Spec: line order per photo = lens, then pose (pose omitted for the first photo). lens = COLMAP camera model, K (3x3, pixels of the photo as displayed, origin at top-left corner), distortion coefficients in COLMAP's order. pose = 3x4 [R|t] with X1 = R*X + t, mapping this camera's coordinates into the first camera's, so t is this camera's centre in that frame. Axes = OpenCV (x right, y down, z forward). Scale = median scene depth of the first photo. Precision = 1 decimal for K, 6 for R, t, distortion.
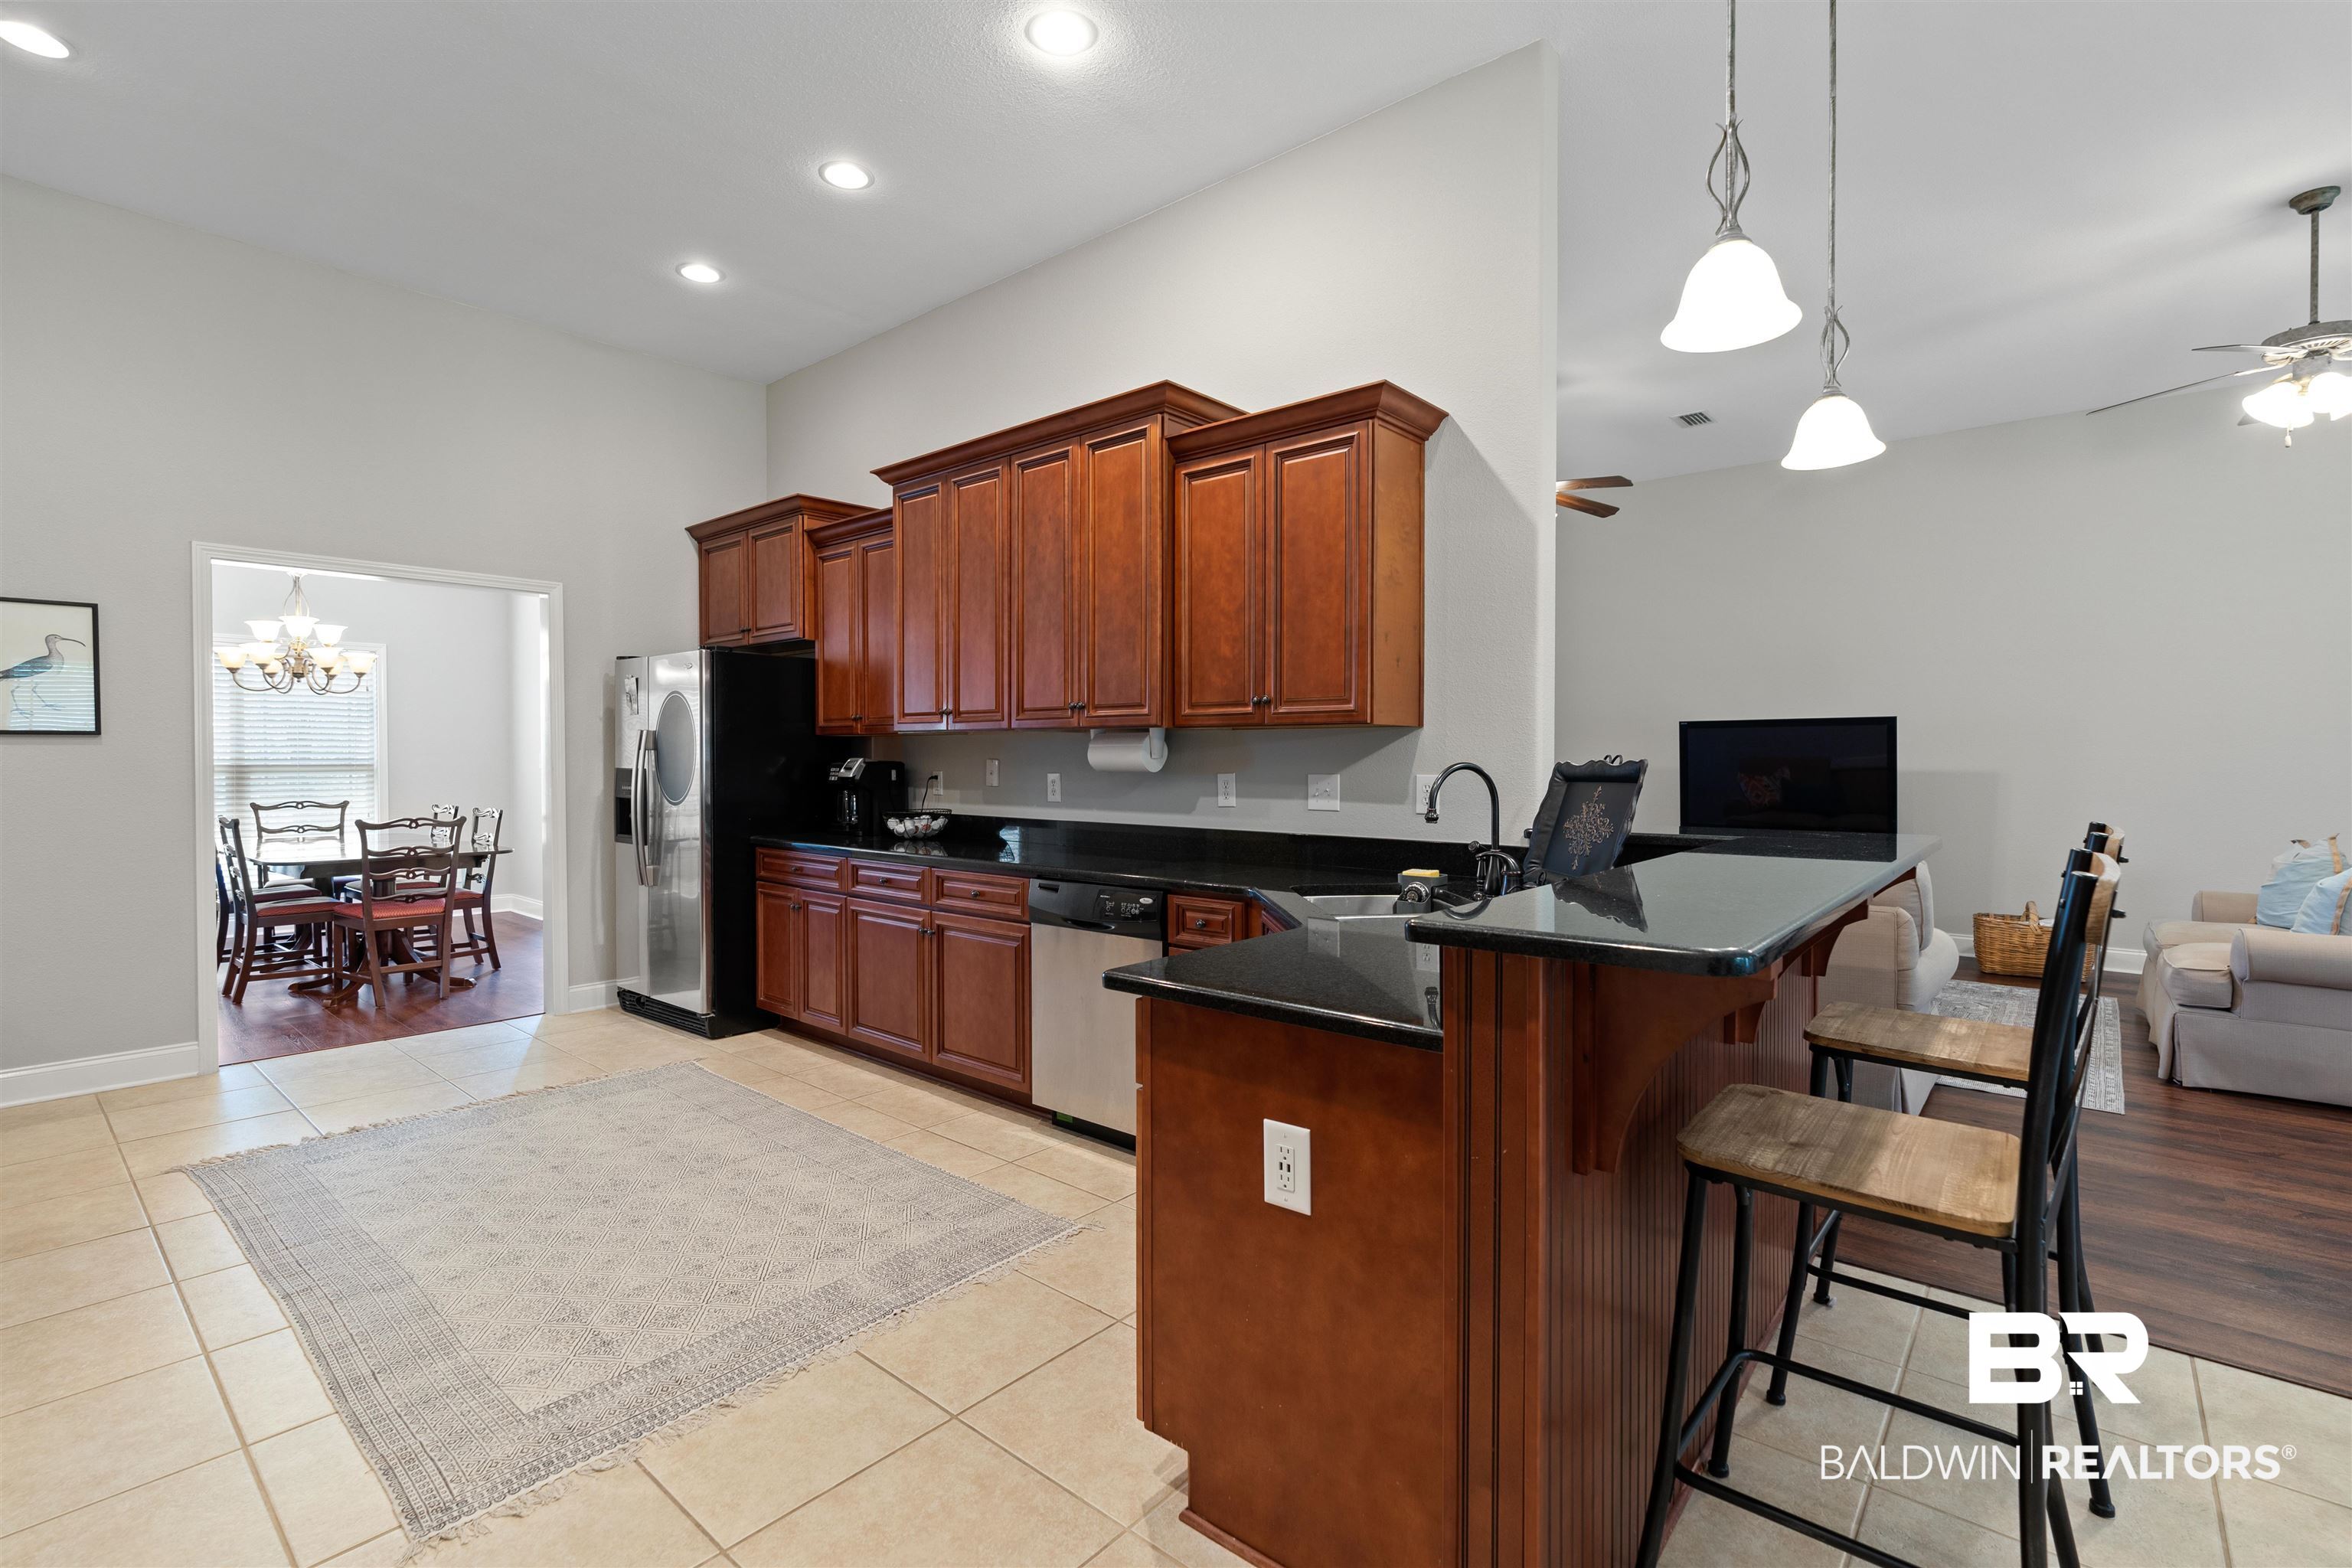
lens RADIAL K [[1065.2, 0, 1176.9], [0, 1065.2, 774.0], [0, 0, 1]] dist [-0.014387, 0.000765]
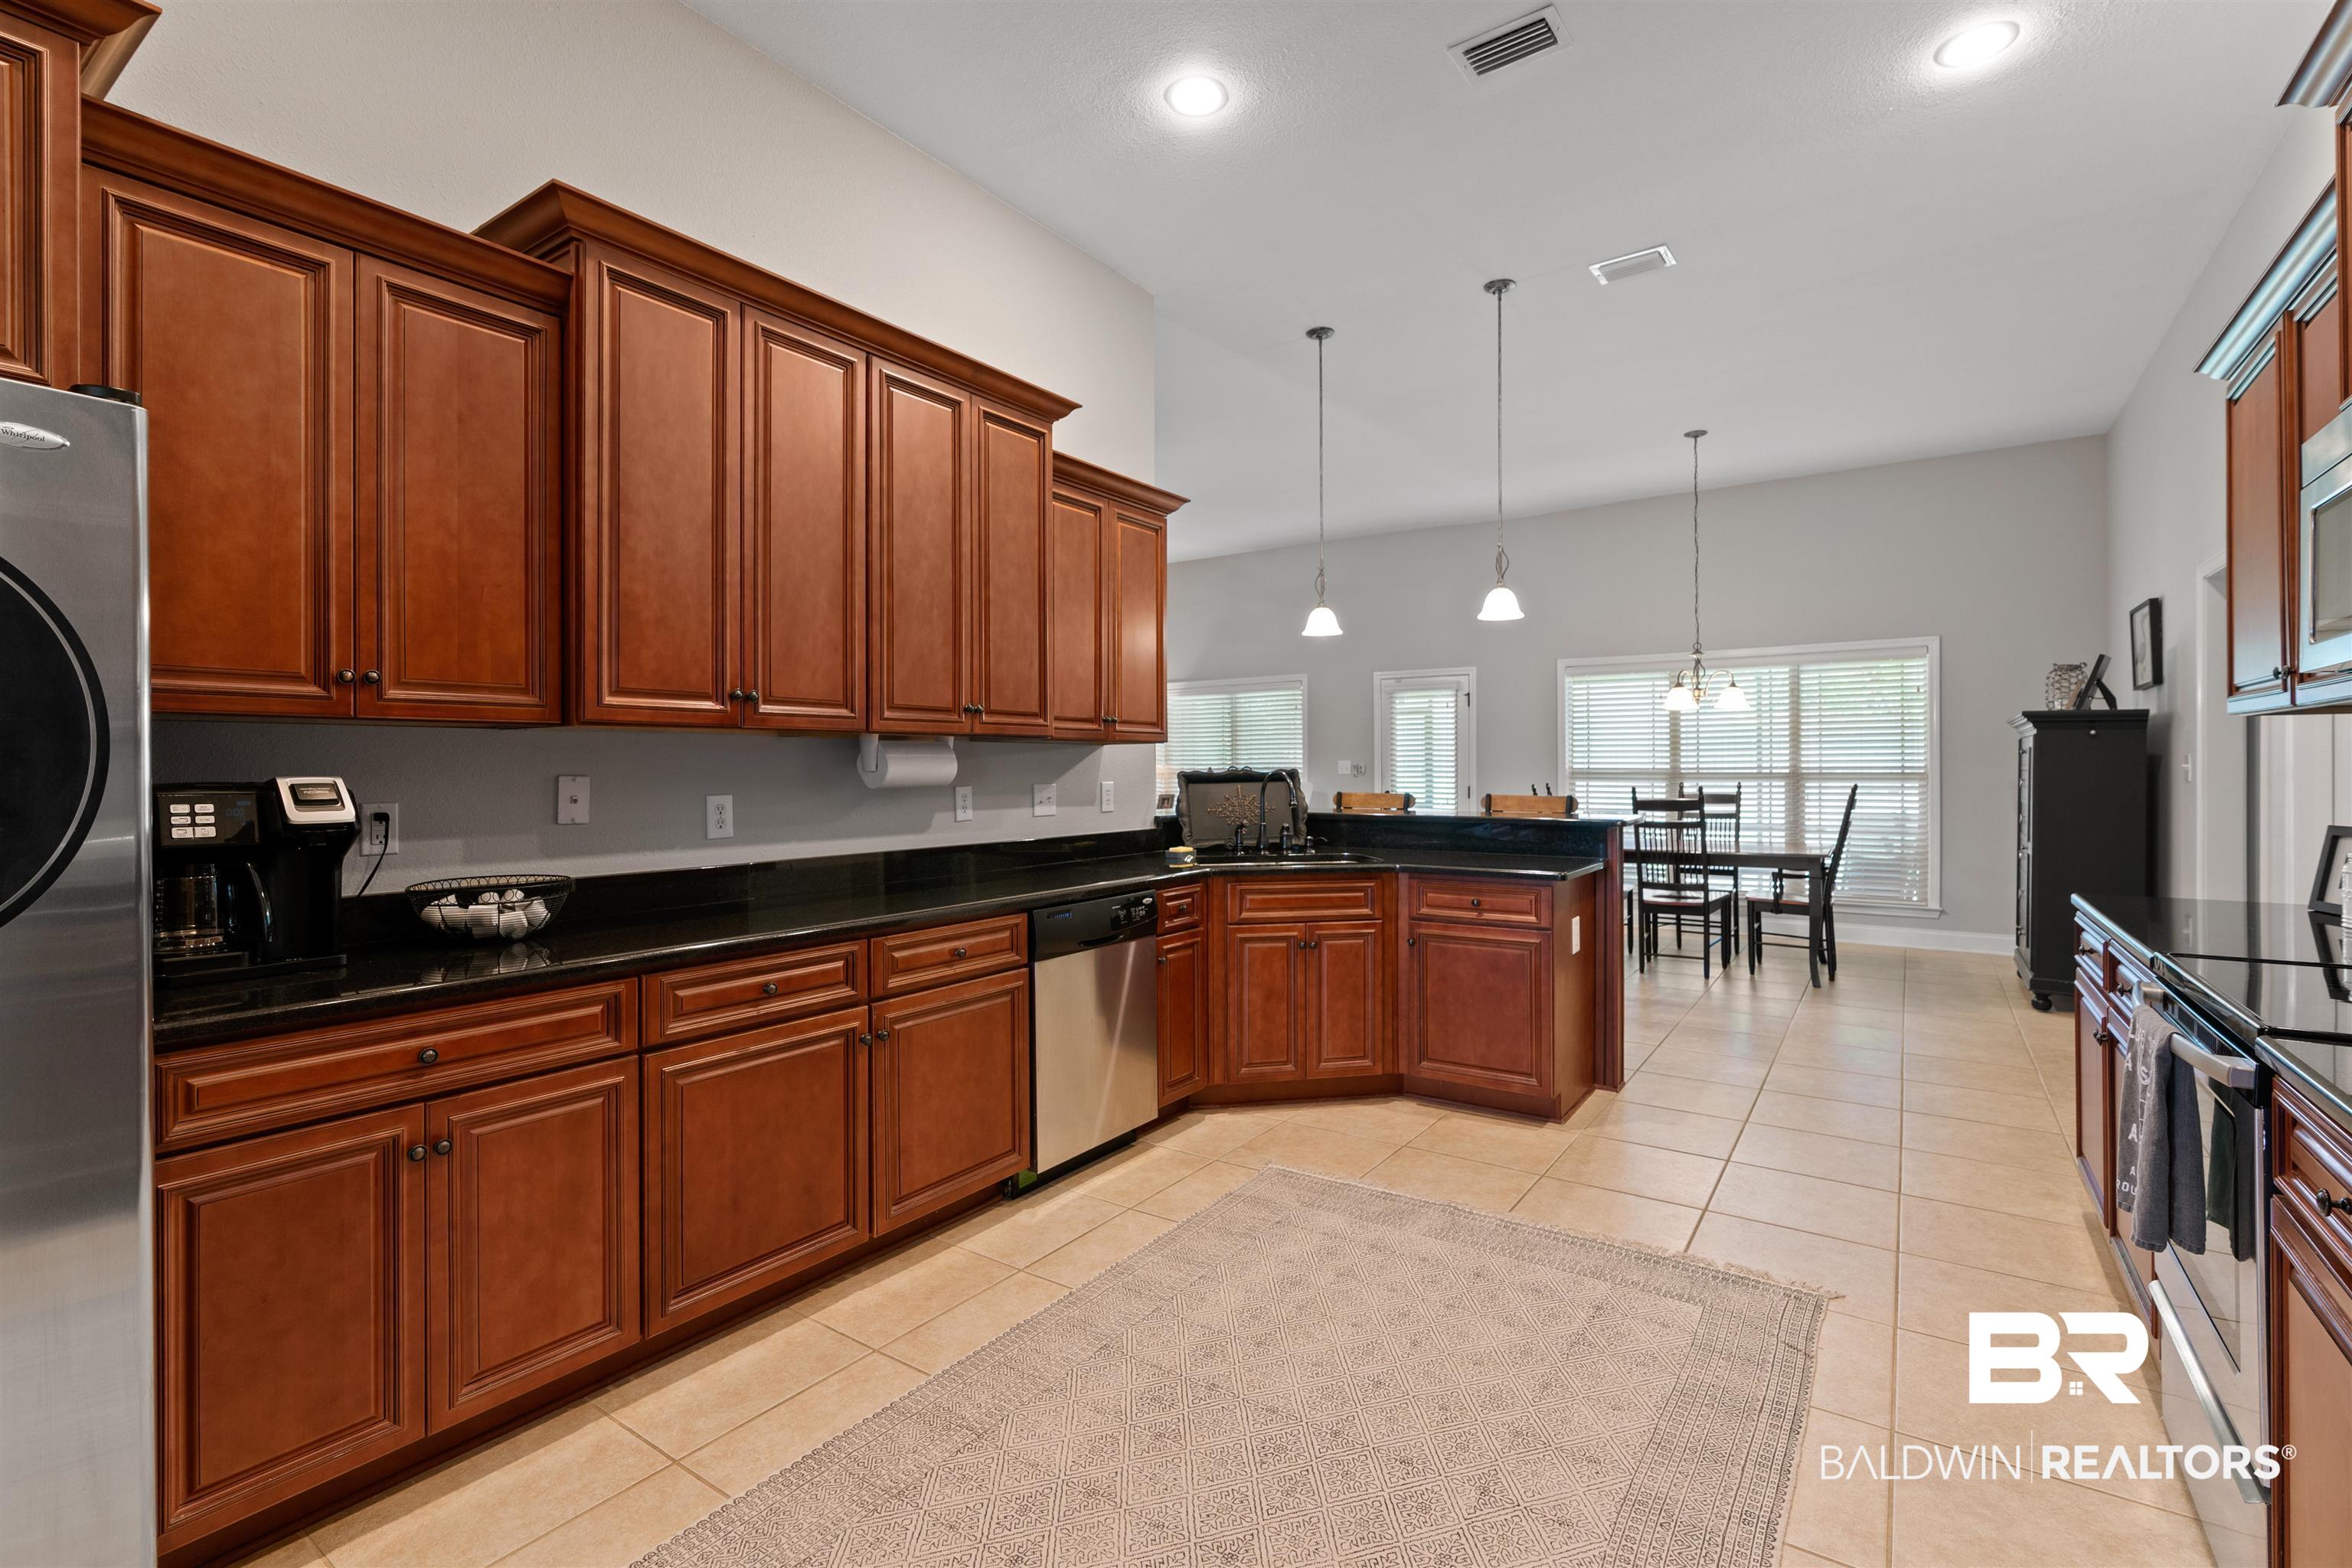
lens RADIAL K [[1065.2, 0, 1179.8], [0, 1065.2, 773.4], [0, 0, 1]] dist [-0.014387, 0.000765]
pose [[-0.105716, -0.007252, 0.994370, -1.007782], [0.021248, 0.999729, 0.009550, -0.018355], [-0.994169, 0.022138, -0.105533, 0.980631]]
